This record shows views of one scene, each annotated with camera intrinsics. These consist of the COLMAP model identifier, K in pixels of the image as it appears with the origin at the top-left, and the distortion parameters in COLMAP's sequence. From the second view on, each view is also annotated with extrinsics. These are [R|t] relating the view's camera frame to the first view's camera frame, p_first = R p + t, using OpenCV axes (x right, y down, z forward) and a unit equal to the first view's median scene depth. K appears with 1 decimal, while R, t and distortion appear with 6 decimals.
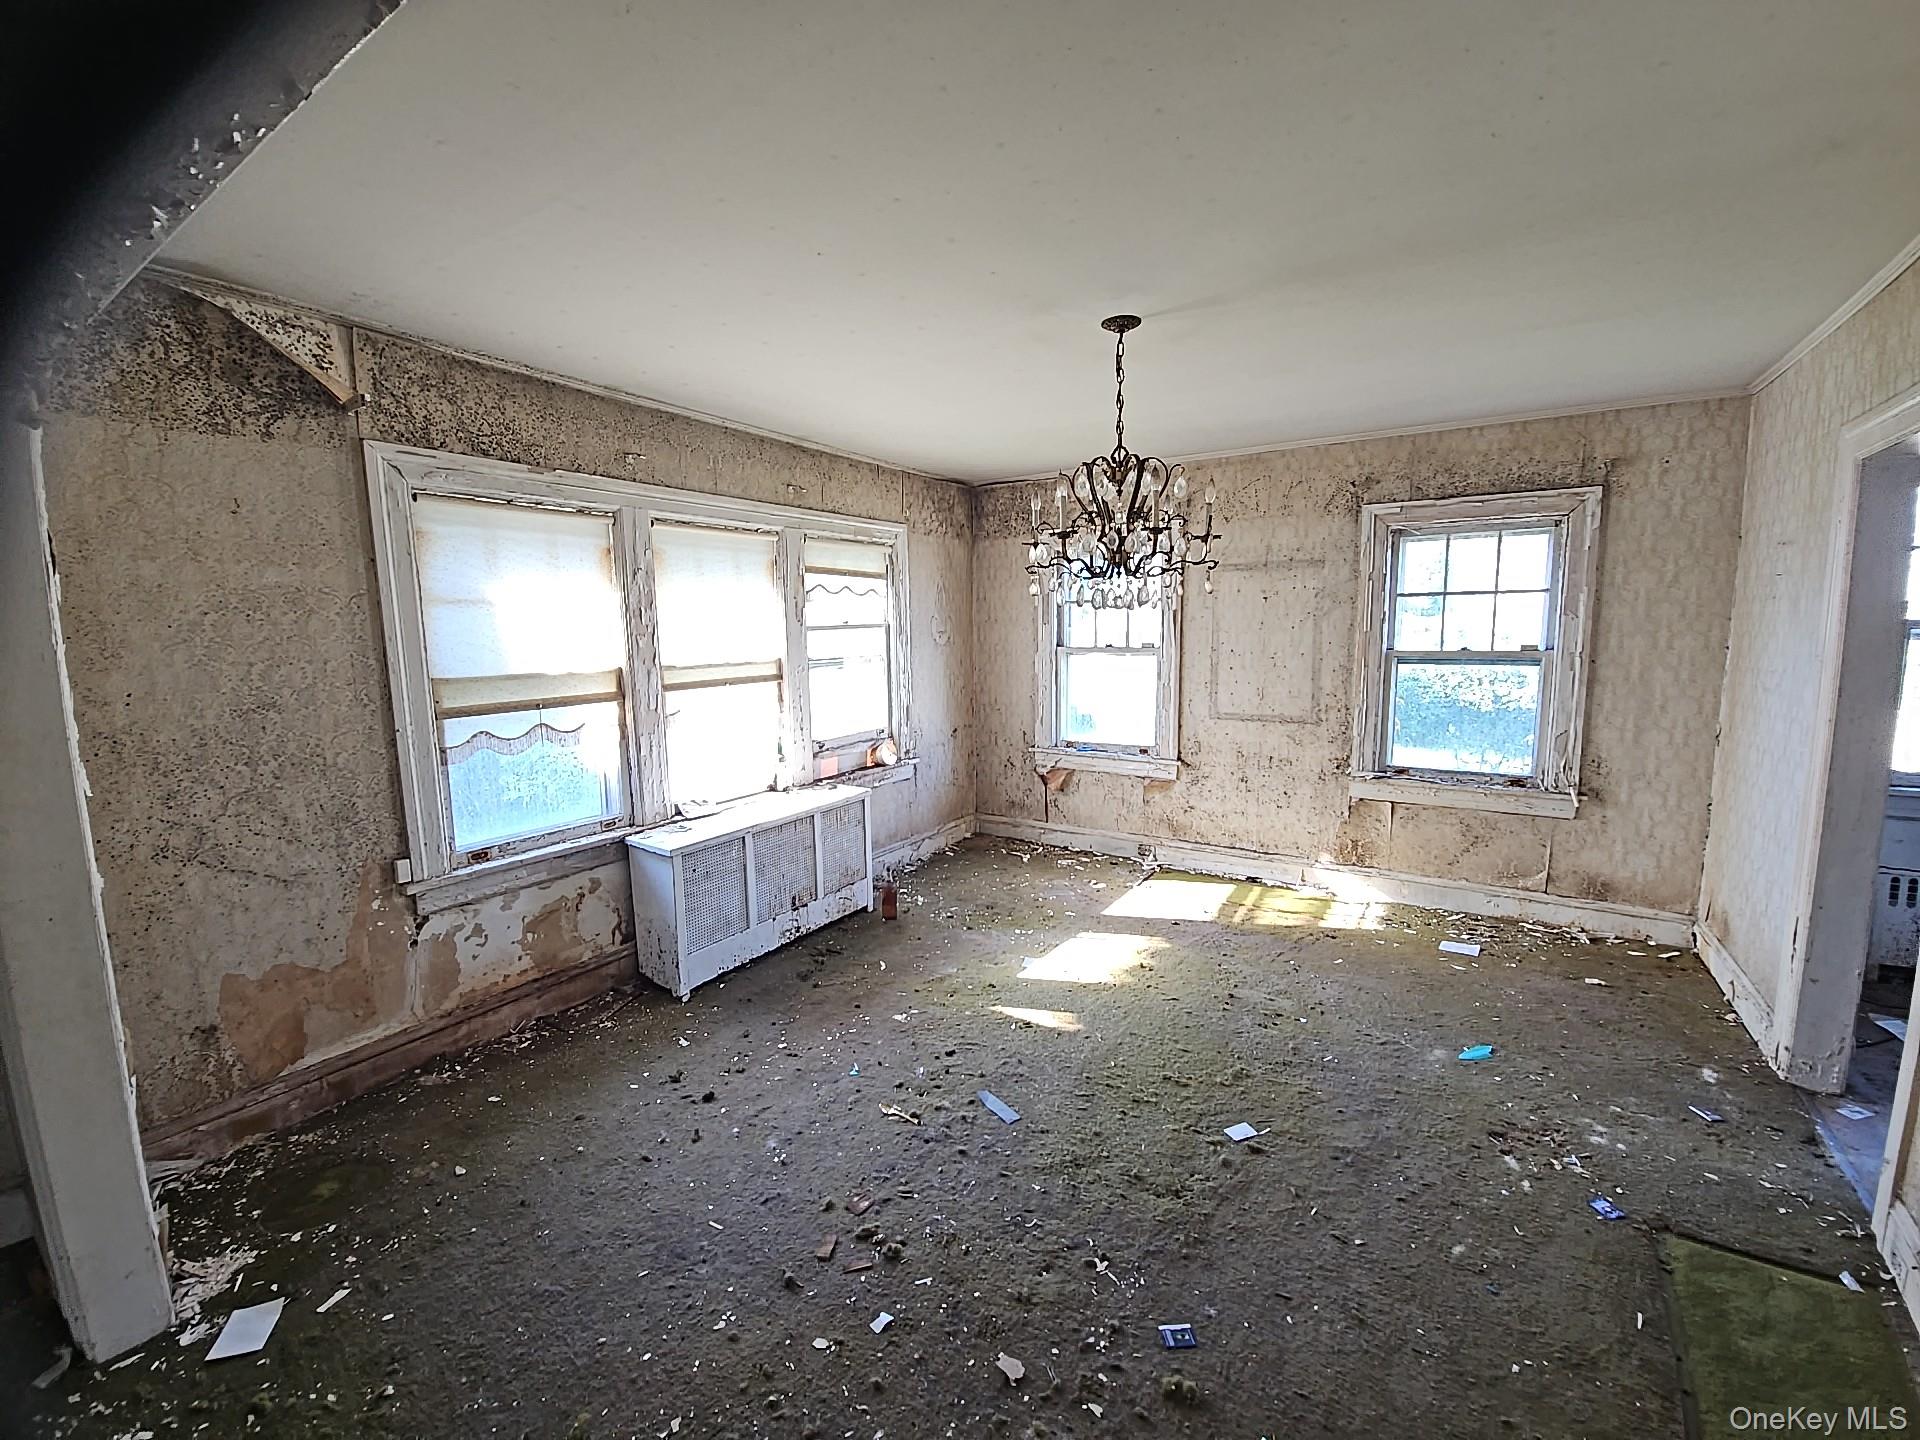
lens RADIAL K [[784.1, 0, 970.1], [0, 784.1, 719.9], [0, 0, 1]] dist [0.000010, -0.002976]
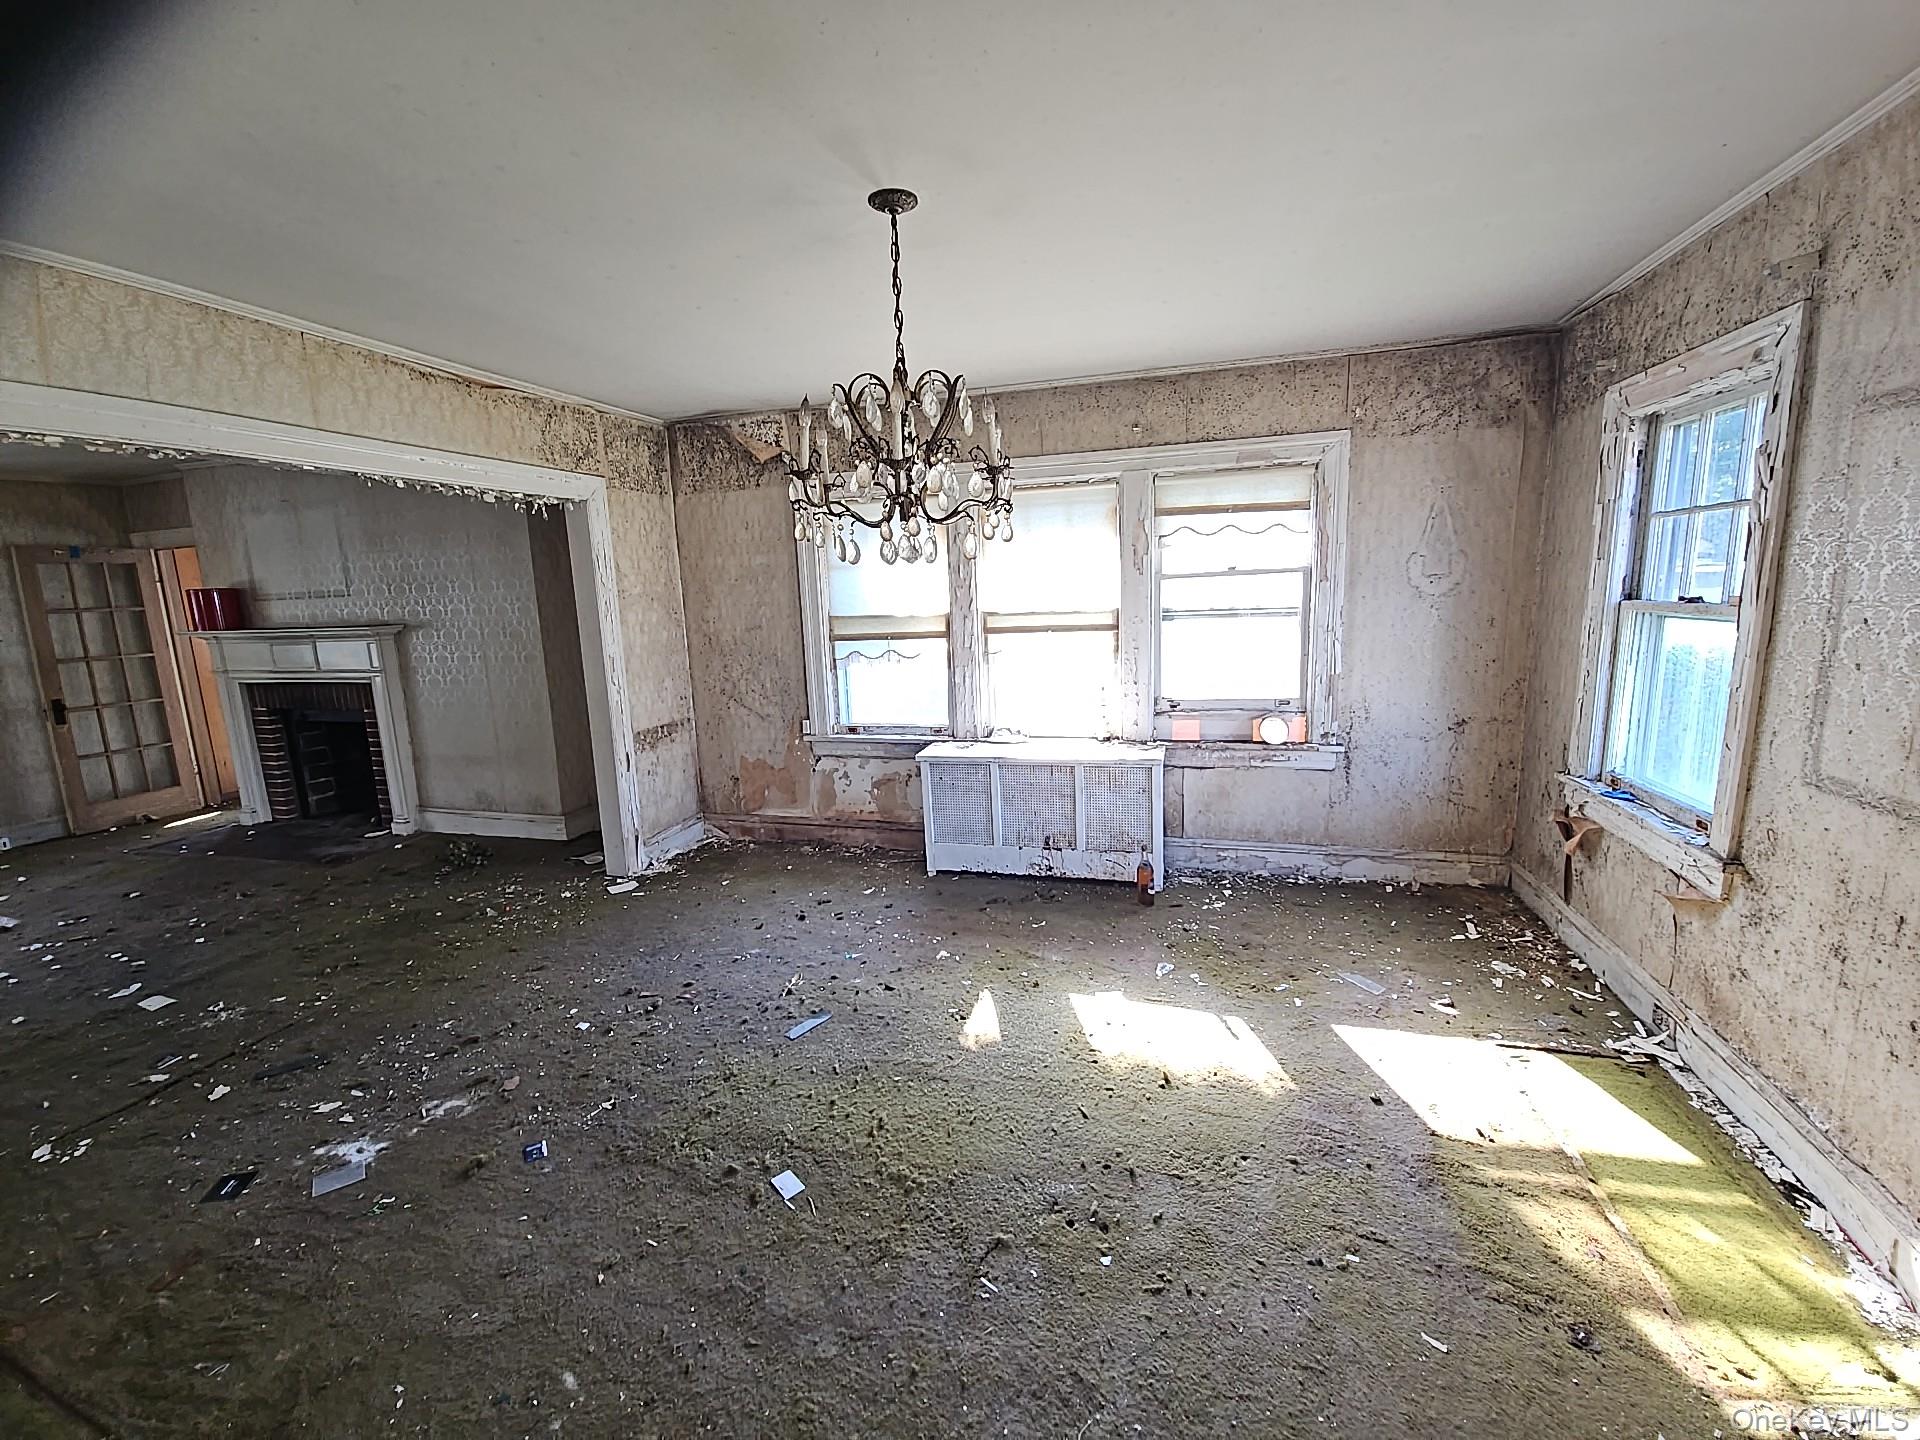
lens RADIAL K [[784.1, 0, 966.8], [0, 784.1, 719.2], [0, 0, 1]] dist [0.000010, -0.002976]
pose [[0.289748, 0.162281, -0.943245, 0.682023], [-0.084622, 0.986005, 0.143644, -0.069228], [0.953355, 0.038199, 0.299426, 0.551132]]
